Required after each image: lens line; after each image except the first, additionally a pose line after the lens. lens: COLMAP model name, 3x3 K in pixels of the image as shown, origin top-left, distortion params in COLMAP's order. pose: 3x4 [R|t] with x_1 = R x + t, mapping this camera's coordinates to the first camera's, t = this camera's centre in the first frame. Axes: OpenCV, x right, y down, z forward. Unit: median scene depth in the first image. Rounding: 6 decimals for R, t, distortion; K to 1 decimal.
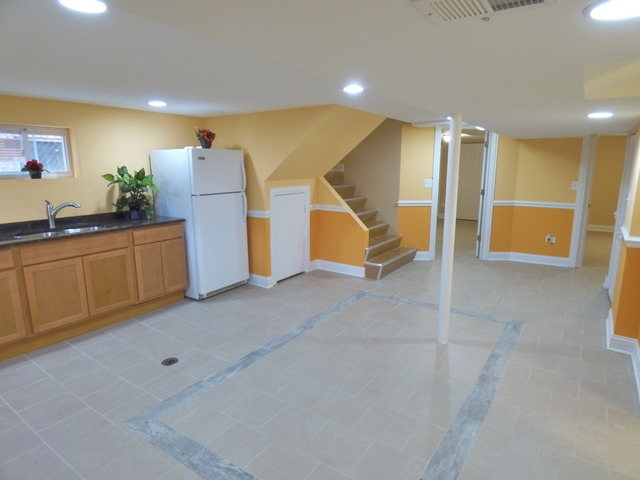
lens RADIAL K [[385.4, 0, 319.8], [0, 385.4, 235.6], [0, 0, 1]] dist [-0.016447, -0.000373]
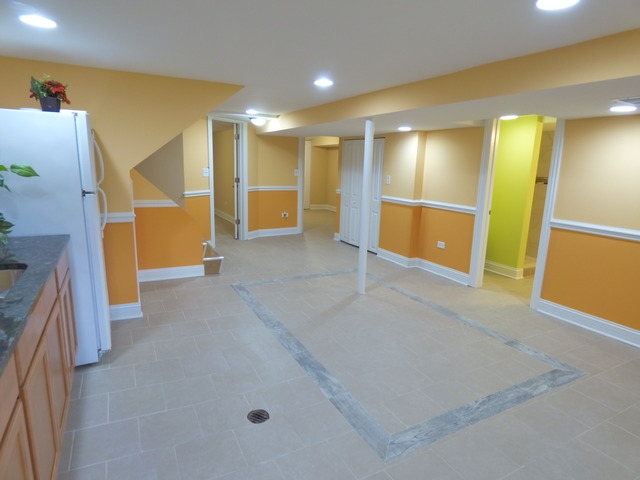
lens RADIAL K [[385.4, 0, 319.7], [0, 385.4, 244.3], [0, 0, 1]] dist [-0.016447, -0.000373]
pose [[0.465090, -0.171160, 0.868559, -0.625315], [0.133021, 0.983503, 0.122582, -0.046668], [-0.875212, 0.058525, 0.480186, 0.359082]]
